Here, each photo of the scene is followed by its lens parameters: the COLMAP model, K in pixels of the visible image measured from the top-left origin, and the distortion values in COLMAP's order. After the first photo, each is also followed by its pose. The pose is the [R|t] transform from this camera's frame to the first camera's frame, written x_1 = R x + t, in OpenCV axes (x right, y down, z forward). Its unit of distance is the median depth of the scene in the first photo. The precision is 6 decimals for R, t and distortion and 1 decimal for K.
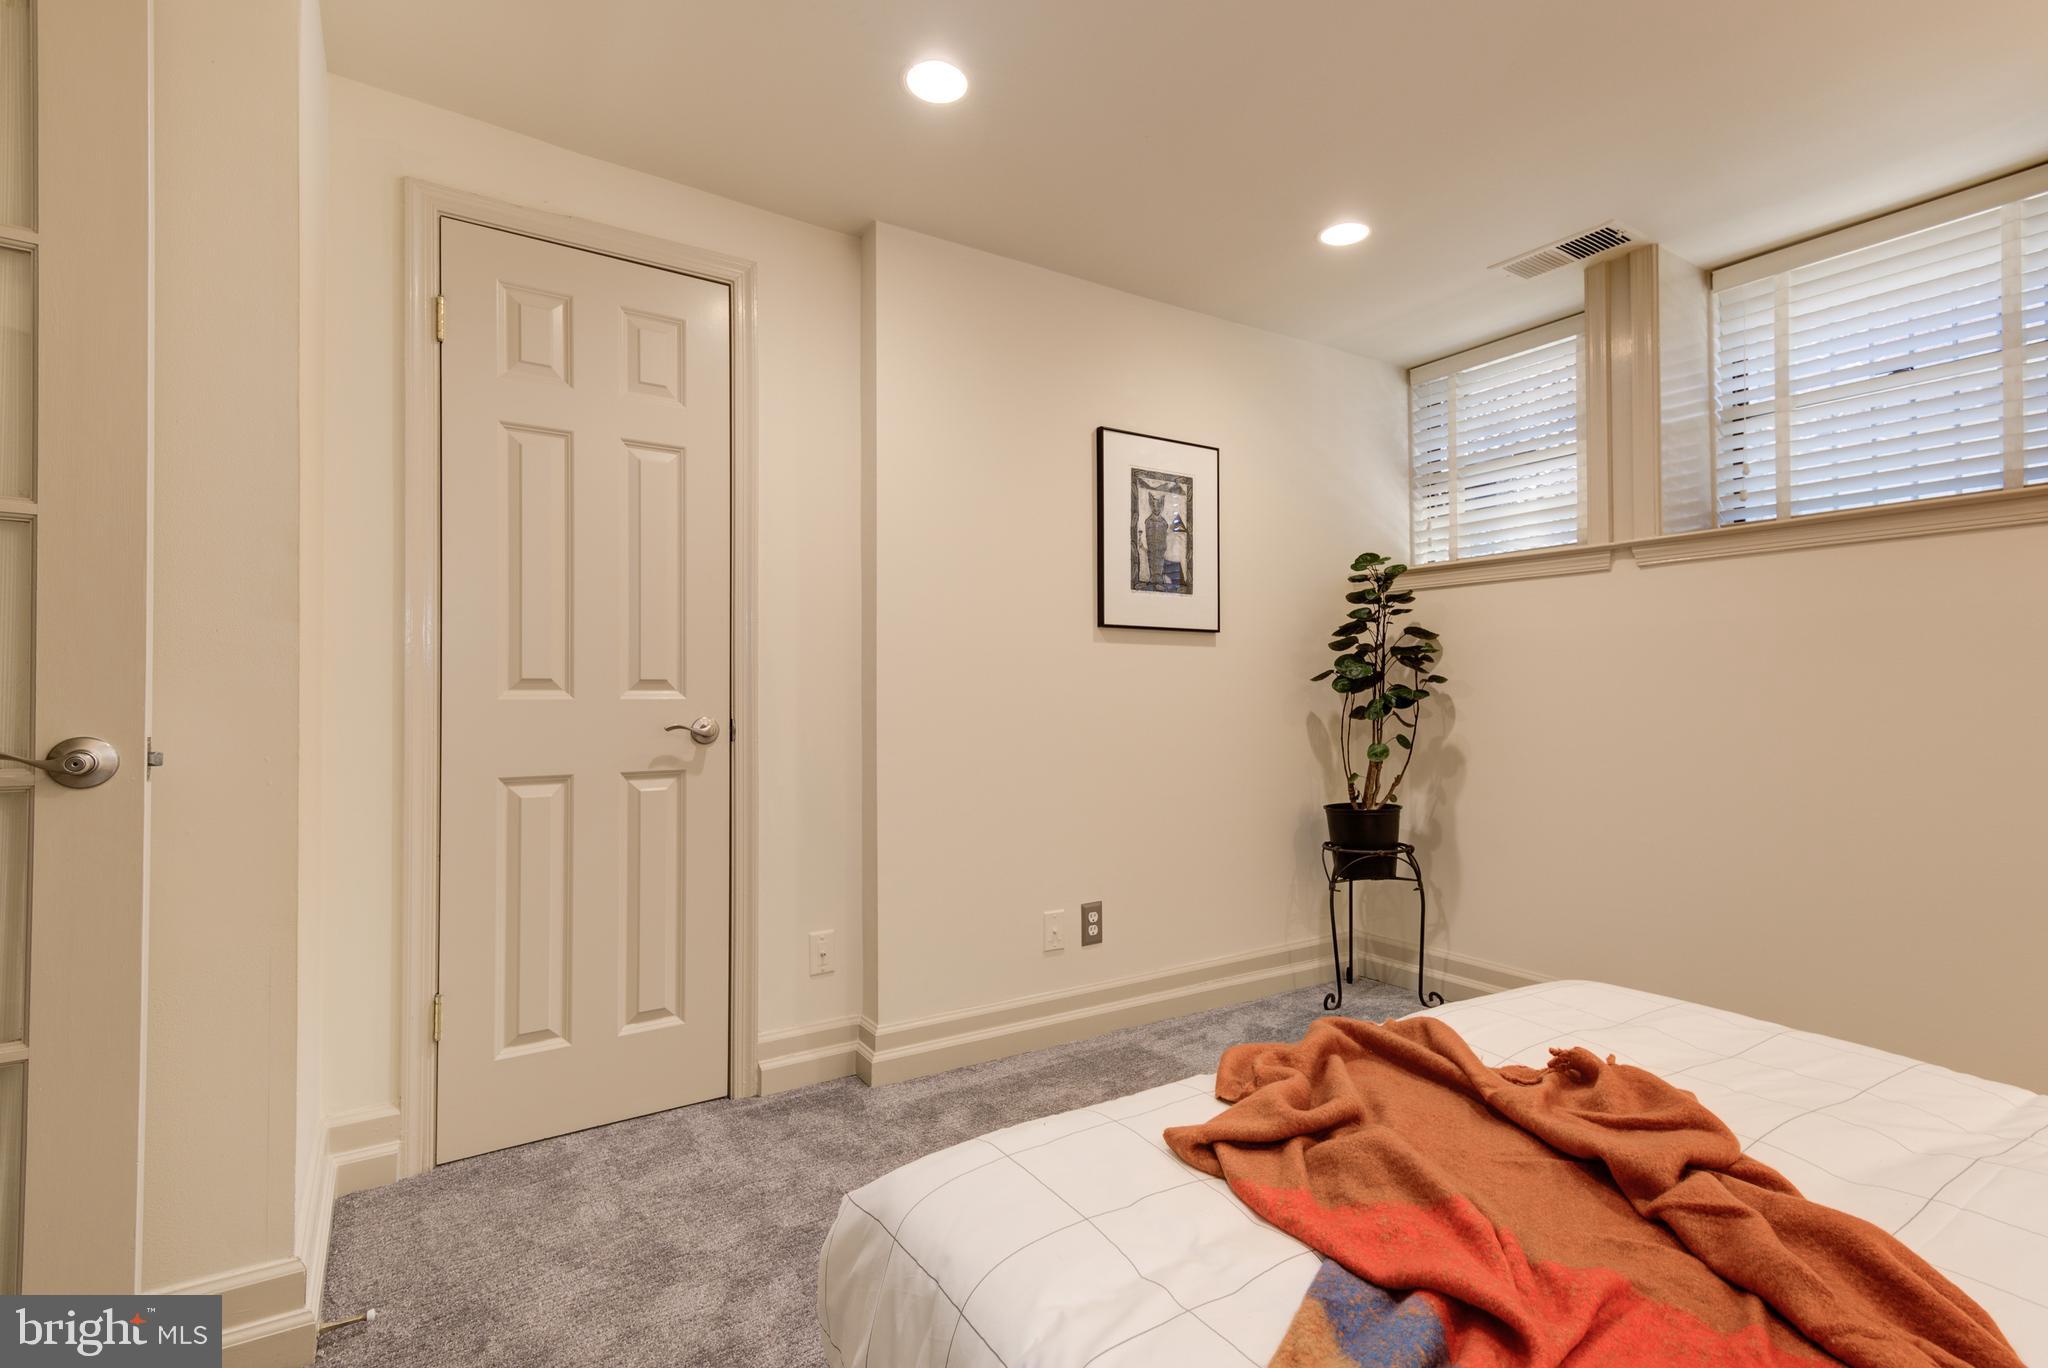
lens RADIAL K [[932.3, 0, 1024.0], [0, 932.3, 684.0], [0, 0, 1]] dist [0.001614, 0.000008]
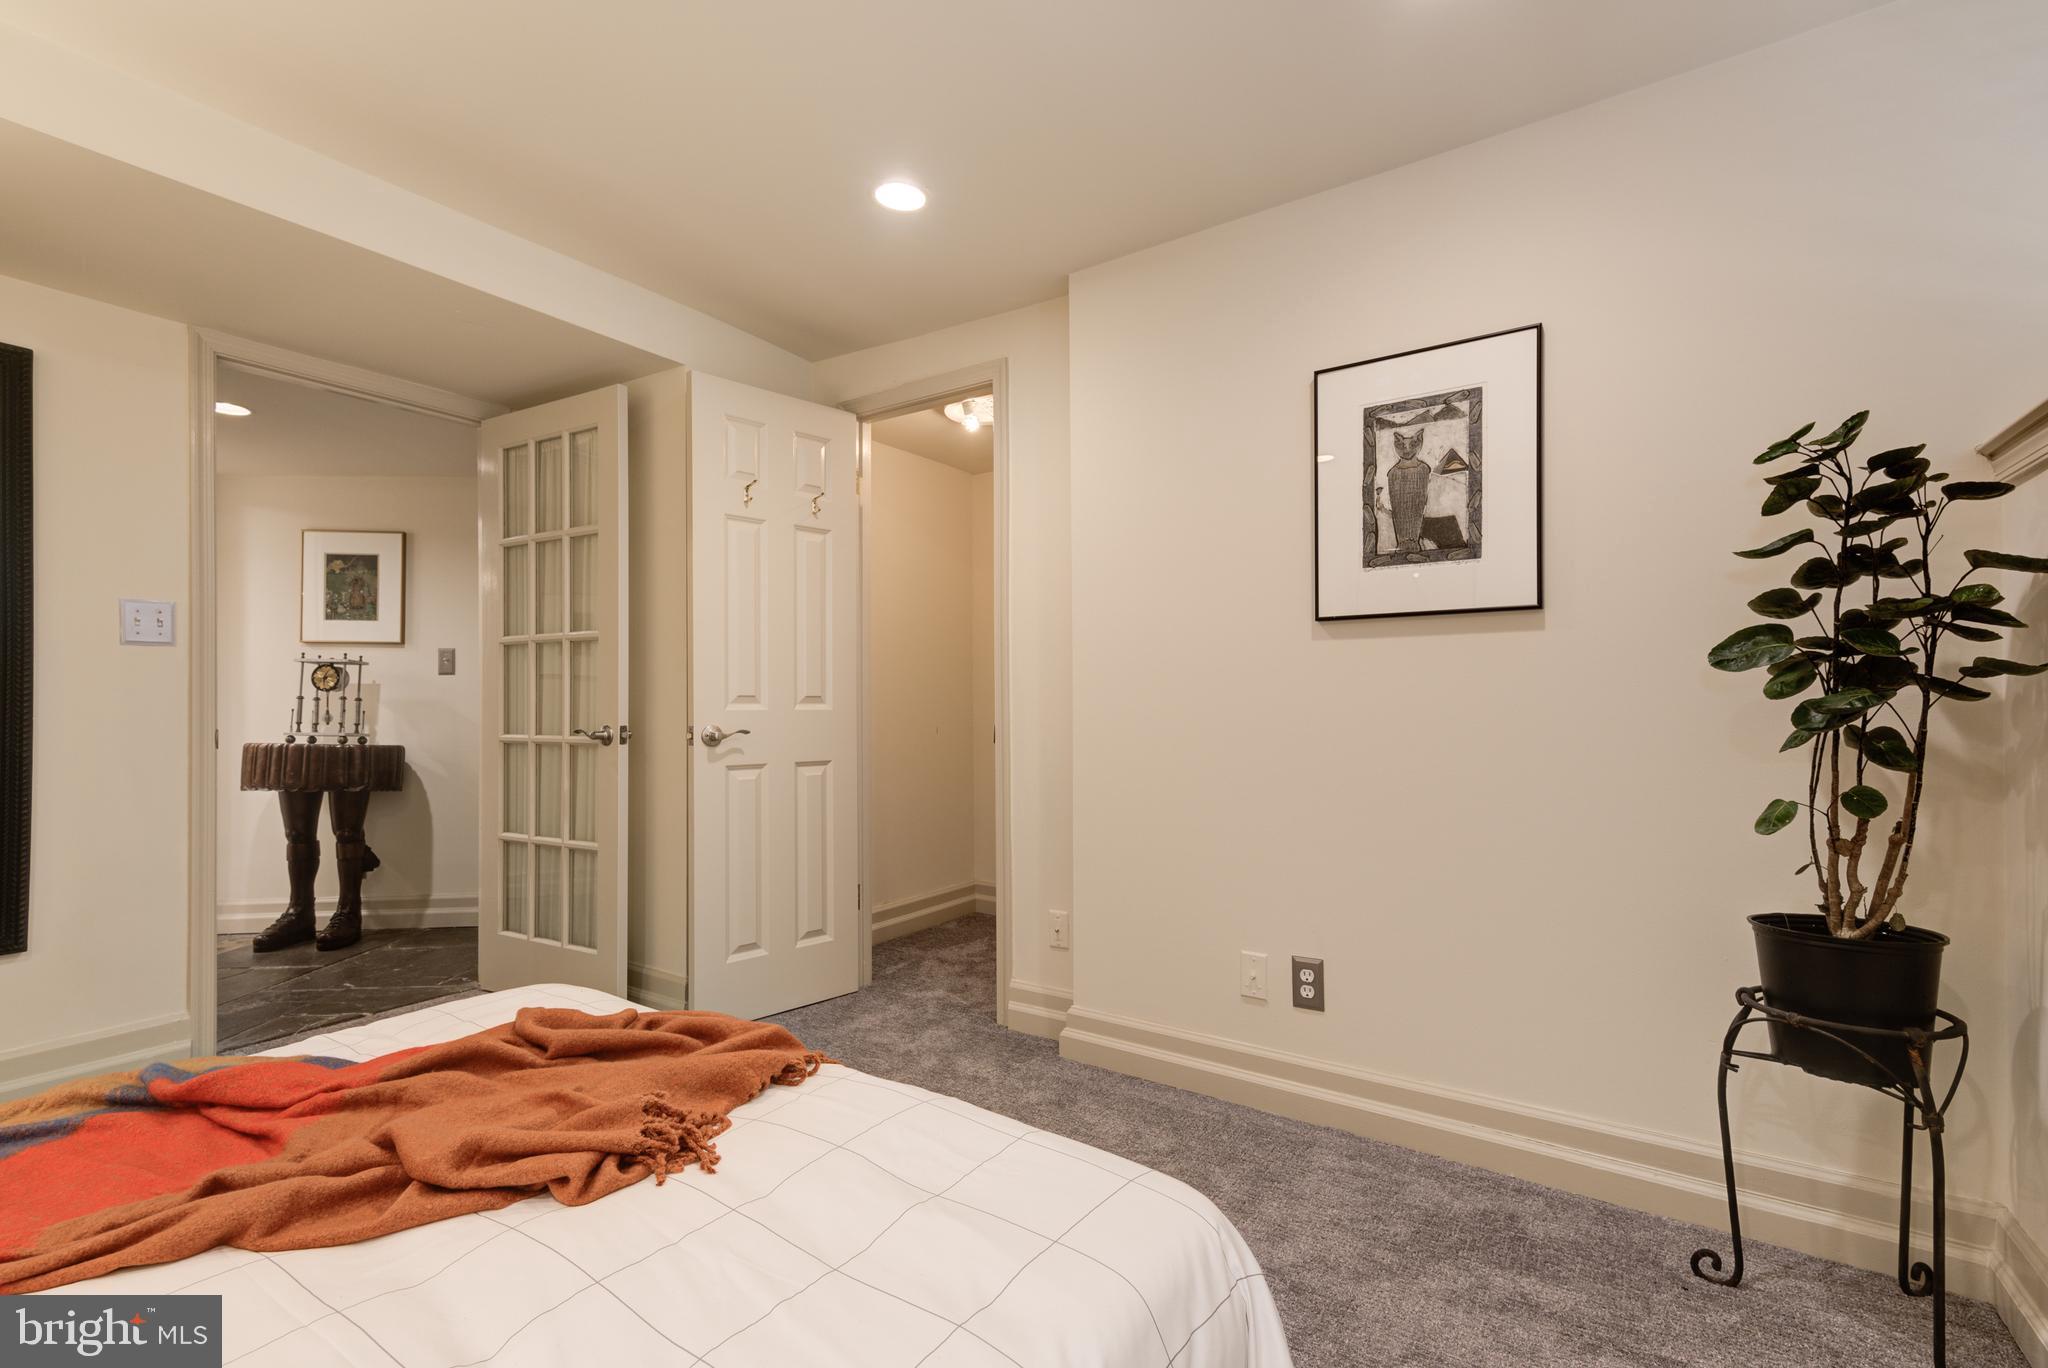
lens RADIAL K [[918.1, 0, 1019.4], [0, 918.1, 705.1], [0, 0, 1]] dist [0.016263, -0.000139]
pose [[0.401571, -0.001459, -0.915827, 0.685120], [0.016365, 0.999850, 0.005583, 0.002697], [0.915681, -0.017230, 0.401535, 0.427761]]
